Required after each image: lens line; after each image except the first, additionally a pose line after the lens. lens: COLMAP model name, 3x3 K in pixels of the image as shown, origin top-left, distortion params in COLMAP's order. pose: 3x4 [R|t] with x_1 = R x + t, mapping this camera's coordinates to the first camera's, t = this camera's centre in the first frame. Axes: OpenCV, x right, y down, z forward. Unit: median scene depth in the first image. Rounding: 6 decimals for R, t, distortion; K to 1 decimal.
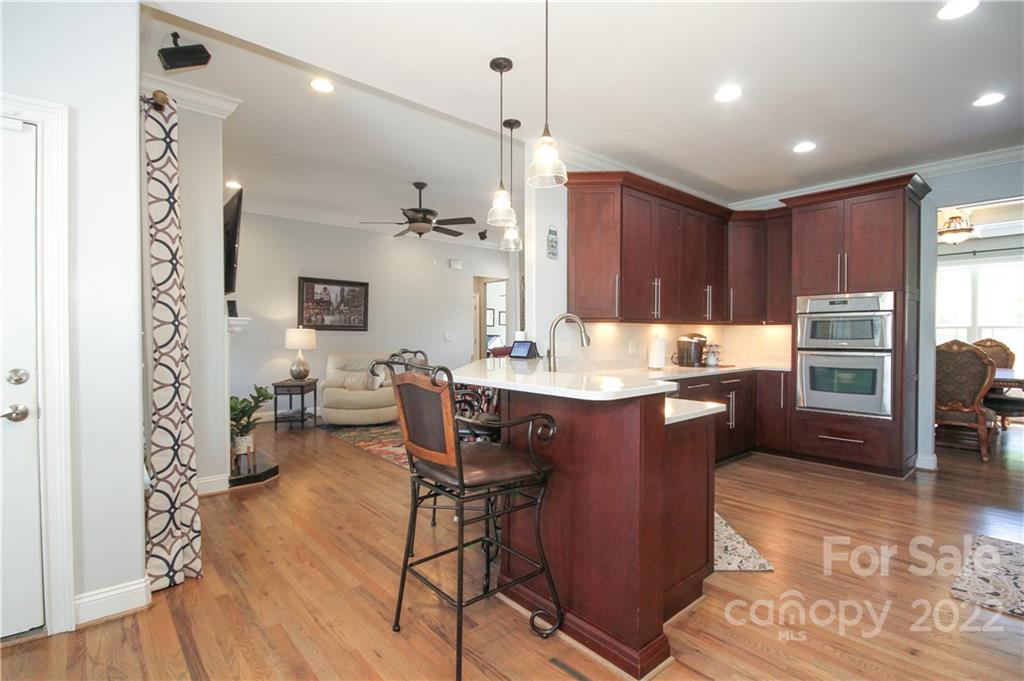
lens RADIAL K [[483.6, 0, 526.9], [0, 483.6, 345.1], [0, 0, 1]] dist [-0.002667, -0.006075]
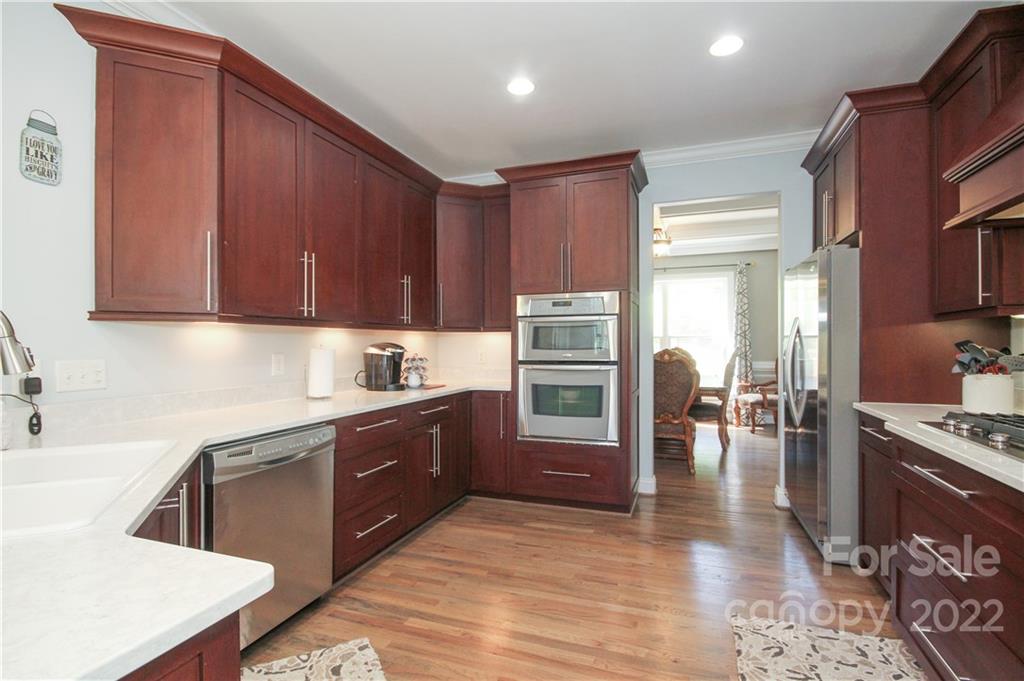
lens RADIAL K [[483.6, 0, 506.8], [0, 483.6, 341.6], [0, 0, 1]] dist [-0.002667, -0.006075]
pose [[0.893010, 0.000114, 0.450037, 0.194220], [0.010077, 0.999744, -0.020249, -0.009851], [-0.449924, 0.022618, 0.892781, 0.312221]]
